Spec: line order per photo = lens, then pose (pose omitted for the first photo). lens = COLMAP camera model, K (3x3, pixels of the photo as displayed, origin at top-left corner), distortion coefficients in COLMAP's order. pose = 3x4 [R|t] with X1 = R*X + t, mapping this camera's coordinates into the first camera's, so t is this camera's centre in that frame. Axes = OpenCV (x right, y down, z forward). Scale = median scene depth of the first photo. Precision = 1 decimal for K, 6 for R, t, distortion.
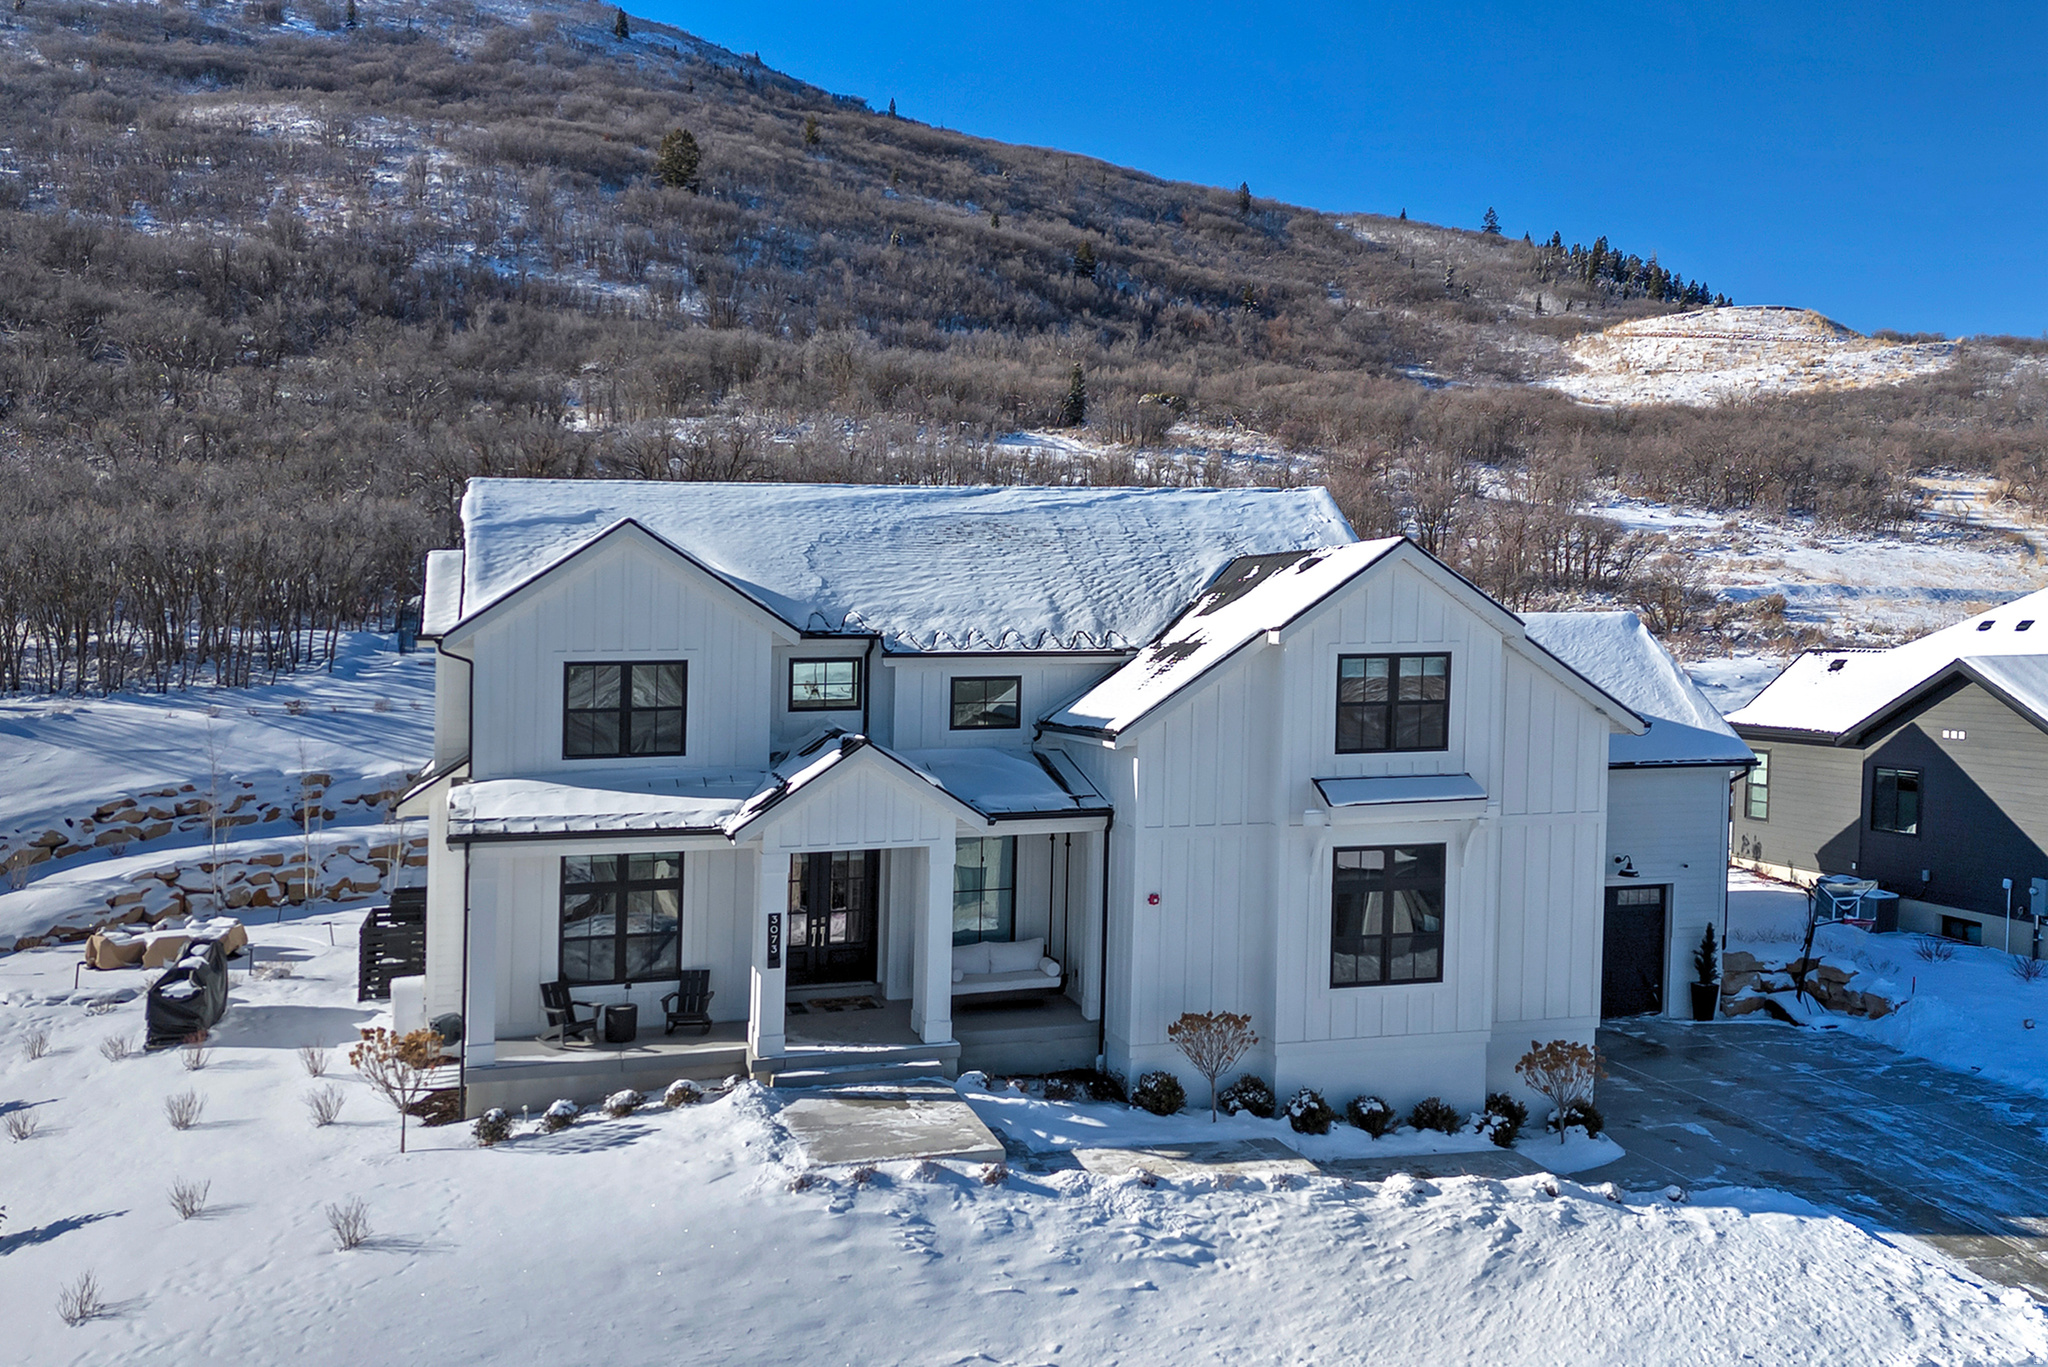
lens RADIAL K [[1835.8, 0, 1013.5], [0, 1835.8, 698.0], [0, 0, 1]] dist [0.064625, -0.042048]
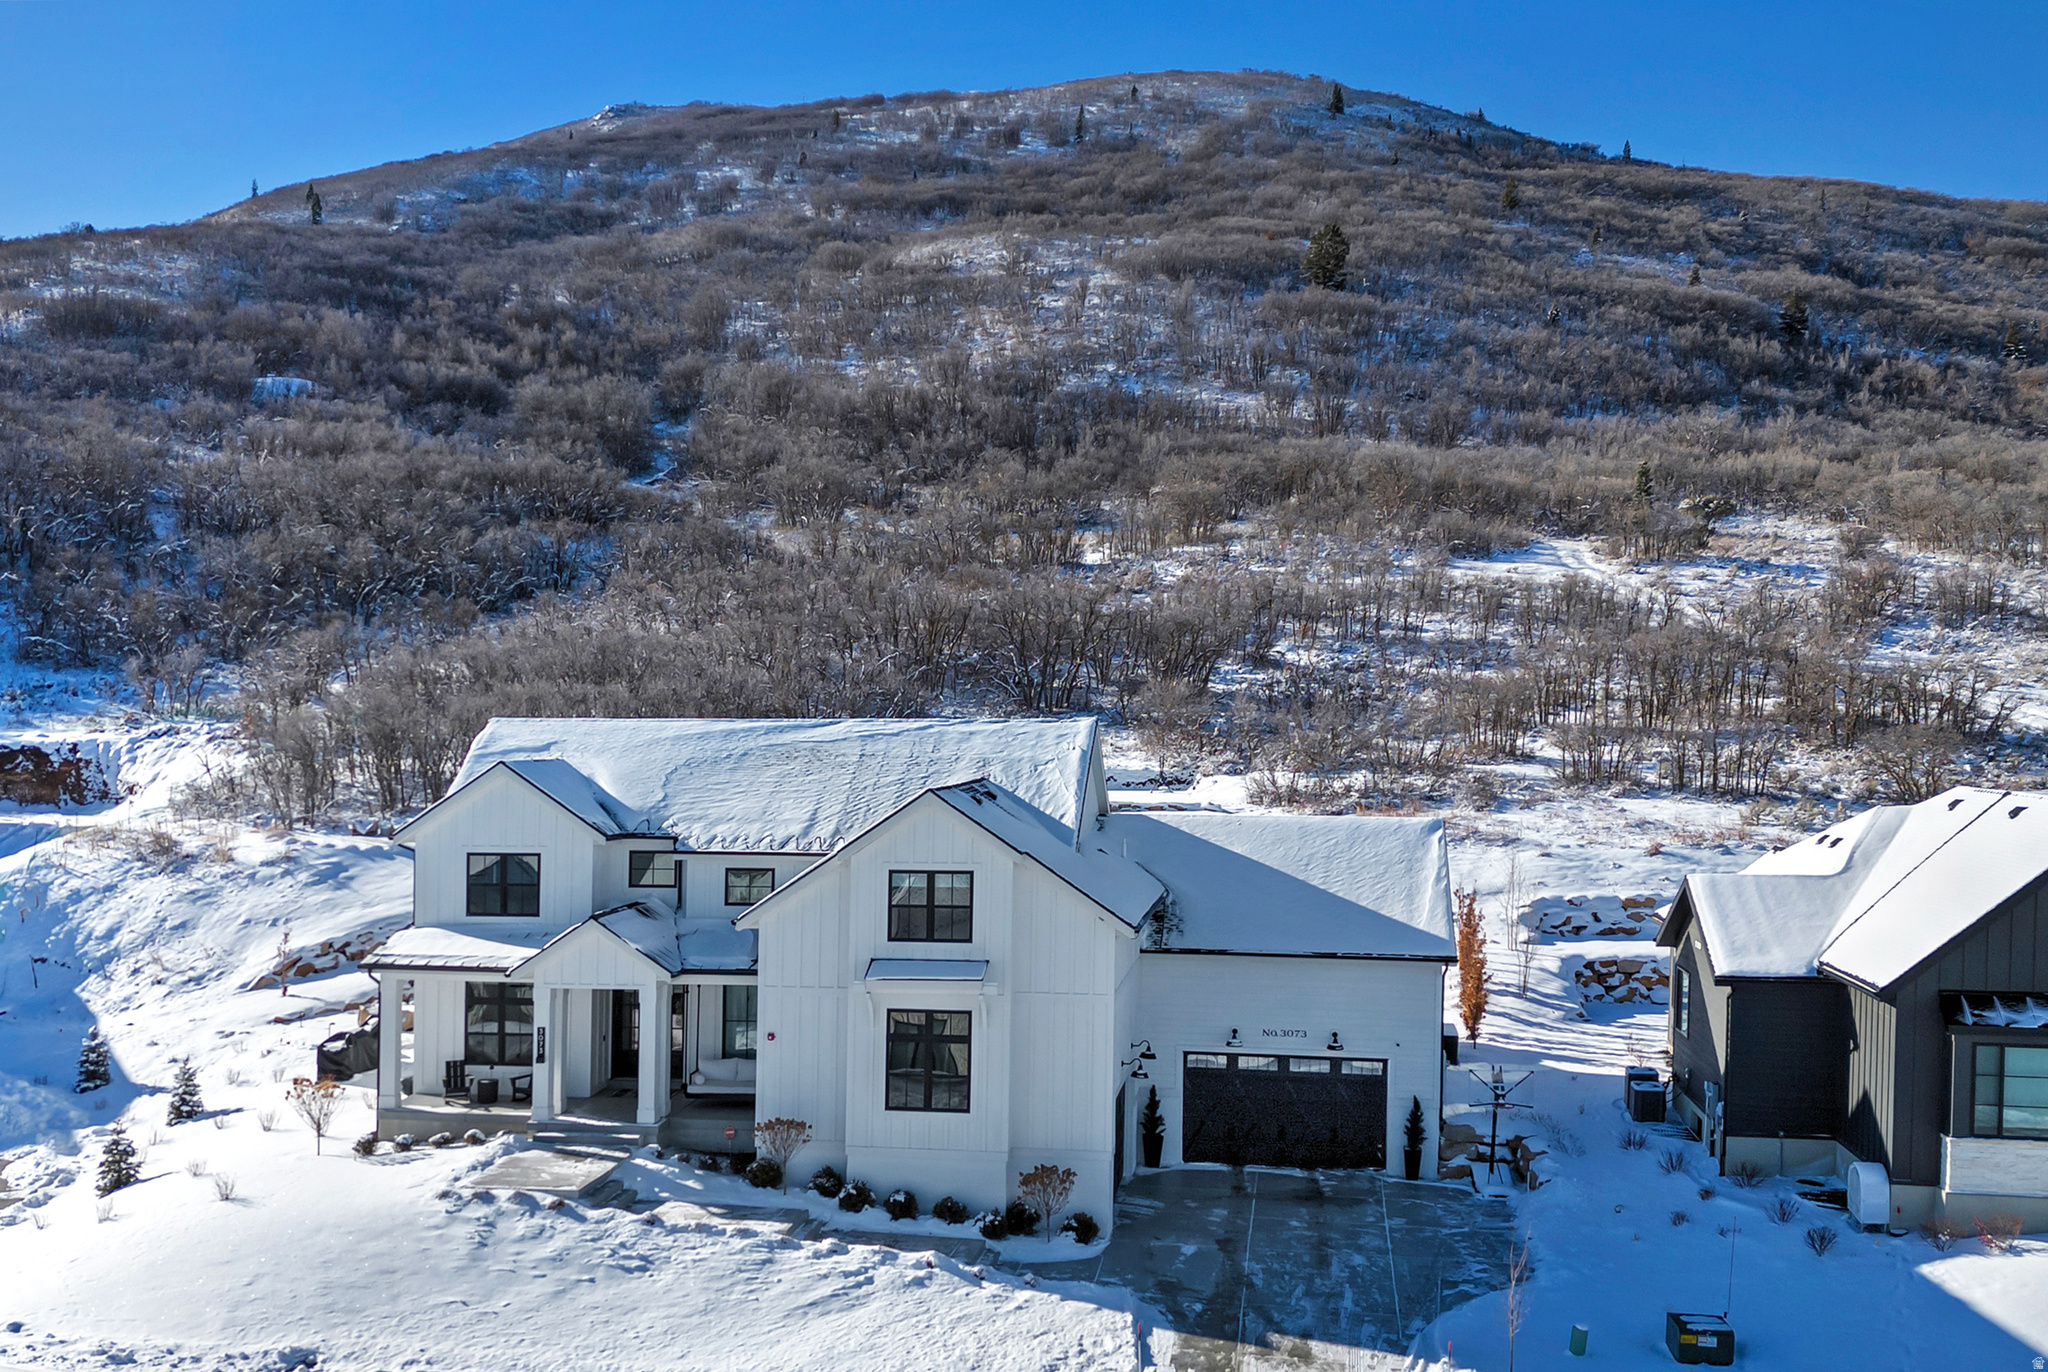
lens RADIAL K [[1961.1, 0, 930.5], [0, 1961.1, 717.2], [0, 0, 1]] dist [0.051744, 0.000000]
pose [[0.900954, 0.007708, -0.433846, 0.627413], [-0.021679, 0.999393, -0.027265, -0.074196], [0.433373, 0.033970, 0.900574, -0.246921]]
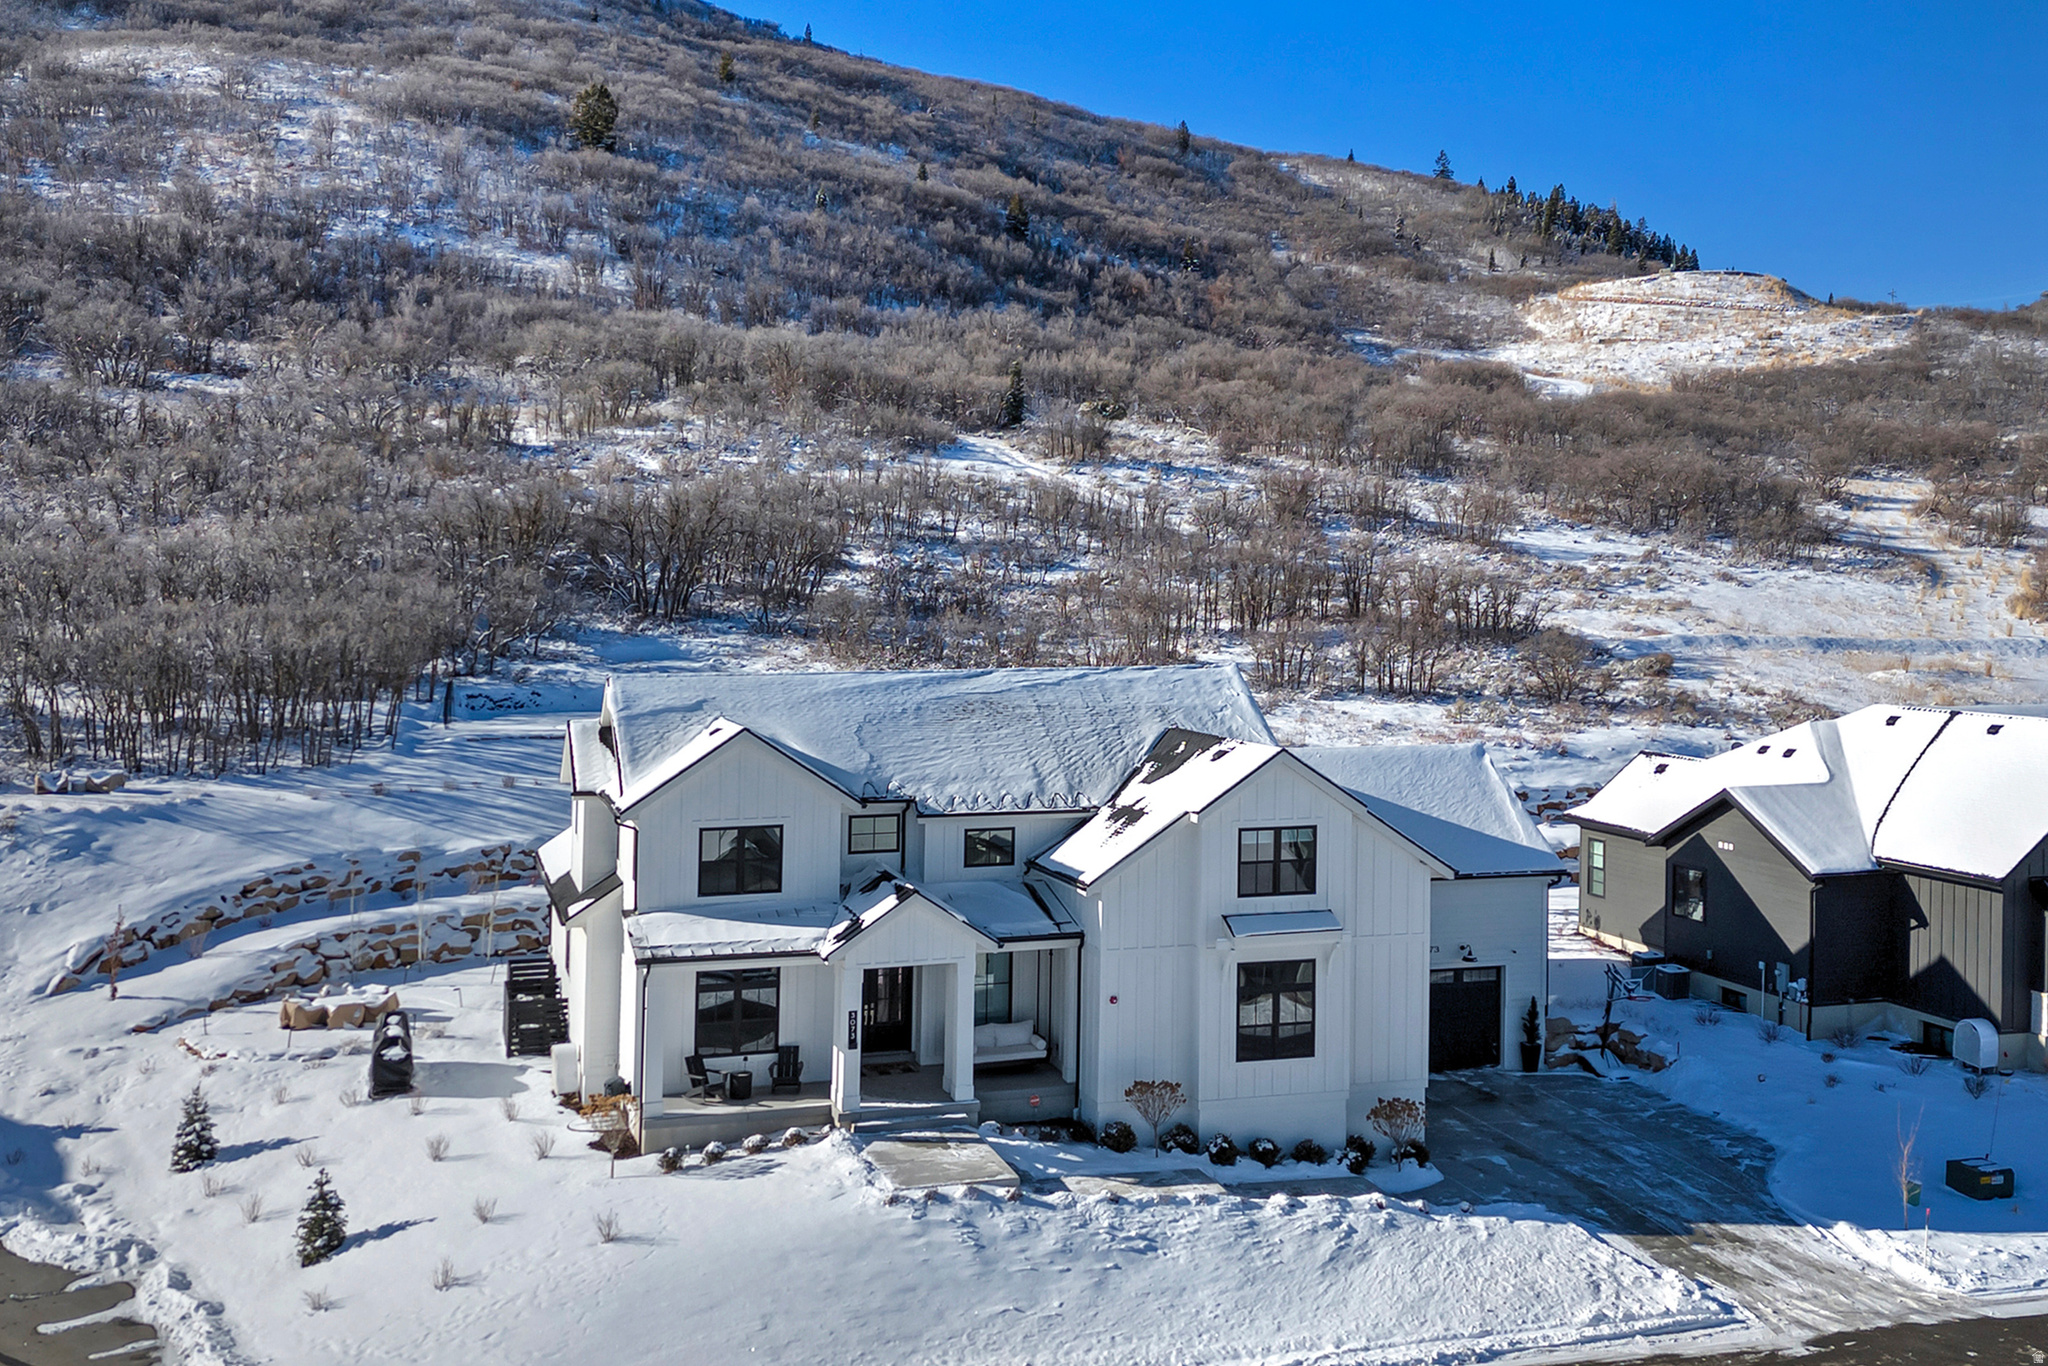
lens RADIAL K [[2046.7, 0, 946.4], [0, 2046.7, 579.0], [0, 0, 1]] dist [0.063716, 0.000000]
pose [[0.999962, 0.001931, 0.008531, -0.051306], [-0.001666, 0.999519, -0.030968, -0.125665], [-0.008587, 0.030952, 0.999484, -0.456155]]
